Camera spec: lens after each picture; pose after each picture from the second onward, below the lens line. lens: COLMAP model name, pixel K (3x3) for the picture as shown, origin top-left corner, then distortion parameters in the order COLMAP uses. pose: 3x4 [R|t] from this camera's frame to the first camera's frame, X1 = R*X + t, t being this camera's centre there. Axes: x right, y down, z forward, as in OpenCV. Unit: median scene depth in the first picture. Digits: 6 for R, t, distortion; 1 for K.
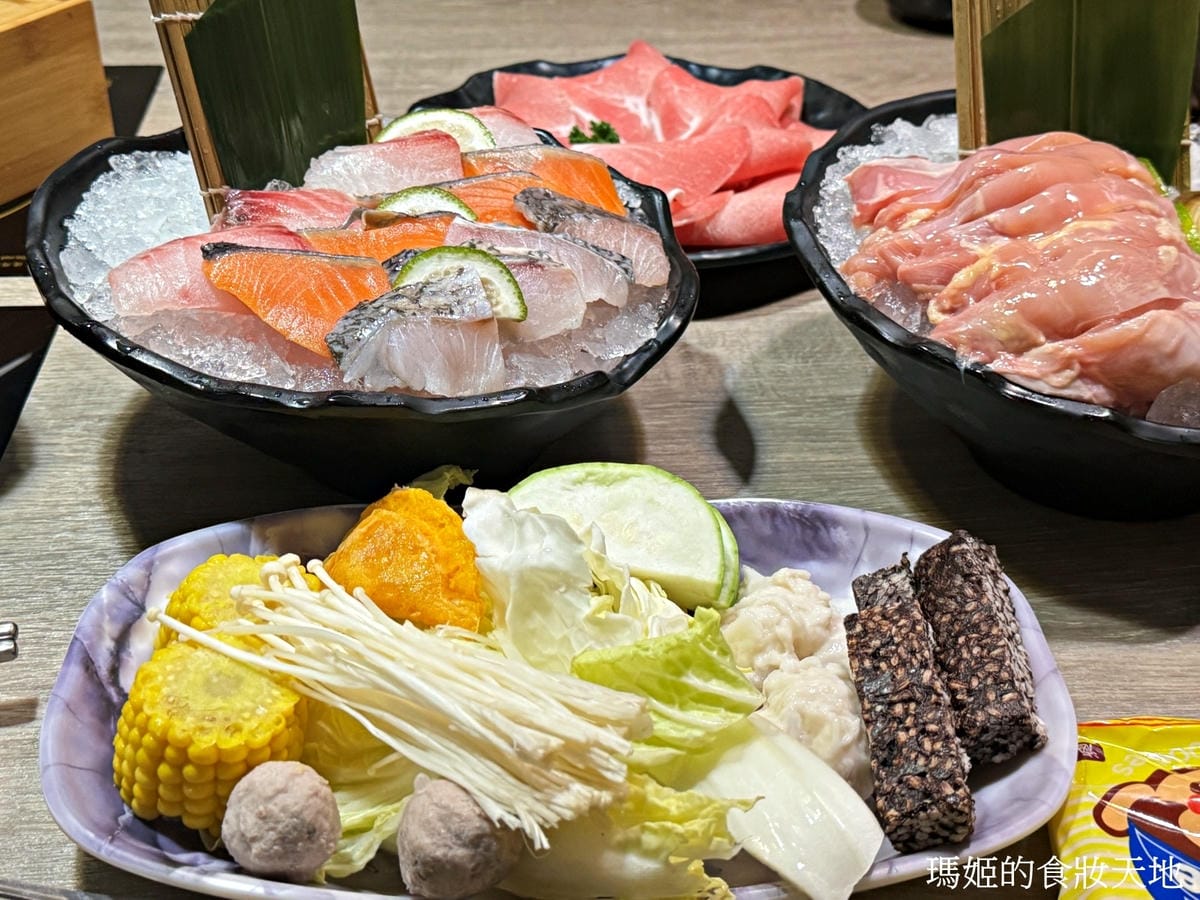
lens RADIAL K [[1576.3, 0, 600.0], [0, 1576.3, 450.0], [0, 0, 1]] dist [0.148199, -0.316864]
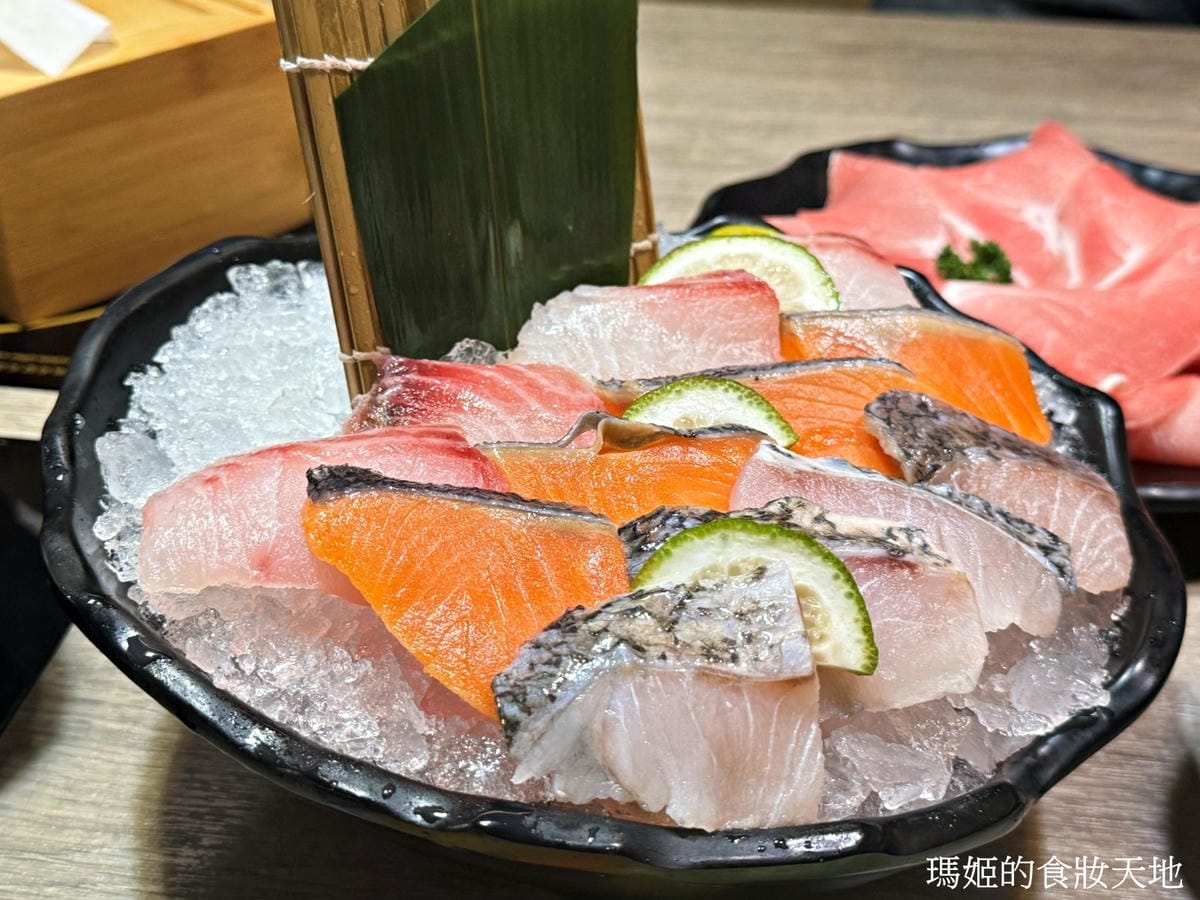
lens RADIAL K [[1576.3, 0, 600.0], [0, 1576.3, 450.0], [0, 0, 1]] dist [0.148199, -0.316864]
pose [[0.979576, 0.112818, -0.166440, -0.052712], [-0.115522, 0.993283, -0.006625, -0.133073], [0.164575, 0.025717, 0.986029, 0.430691]]
